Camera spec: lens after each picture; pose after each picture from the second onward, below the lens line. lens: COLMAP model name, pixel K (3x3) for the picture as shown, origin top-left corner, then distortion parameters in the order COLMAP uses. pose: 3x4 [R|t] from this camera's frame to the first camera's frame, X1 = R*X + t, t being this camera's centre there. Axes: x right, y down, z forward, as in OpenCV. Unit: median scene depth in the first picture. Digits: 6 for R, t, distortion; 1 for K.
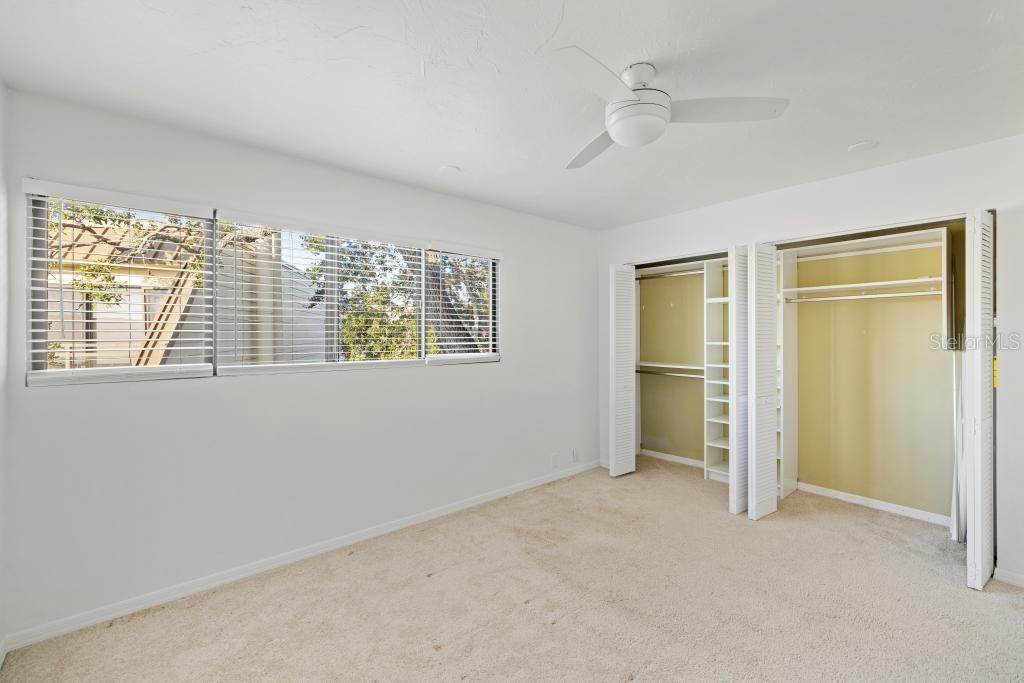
lens RADIAL K [[429.2, 0, 514.7], [0, 429.2, 334.8], [0, 0, 1]] dist [0.001452, 0.000319]
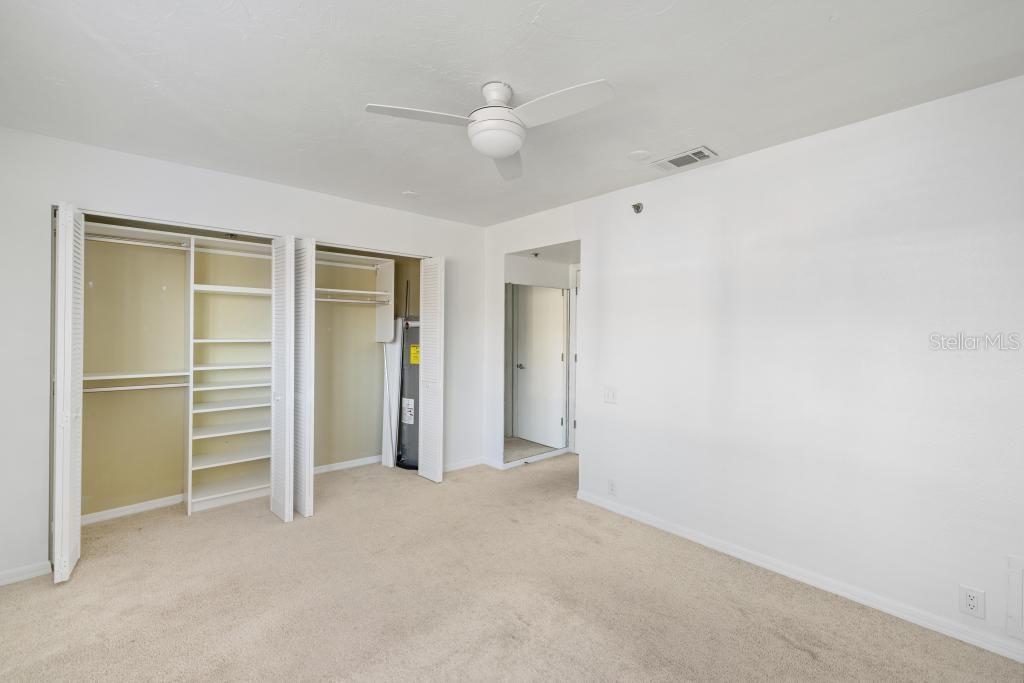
lens RADIAL K [[429.2, 0, 514.7], [0, 429.2, 334.8], [0, 0, 1]] dist [0.001452, 0.000319]
pose [[-0.035014, -0.005969, 0.999369, -0.393575], [-0.010789, 0.999926, 0.005595, -0.002649], [-0.999329, -0.010587, -0.035076, 0.481595]]
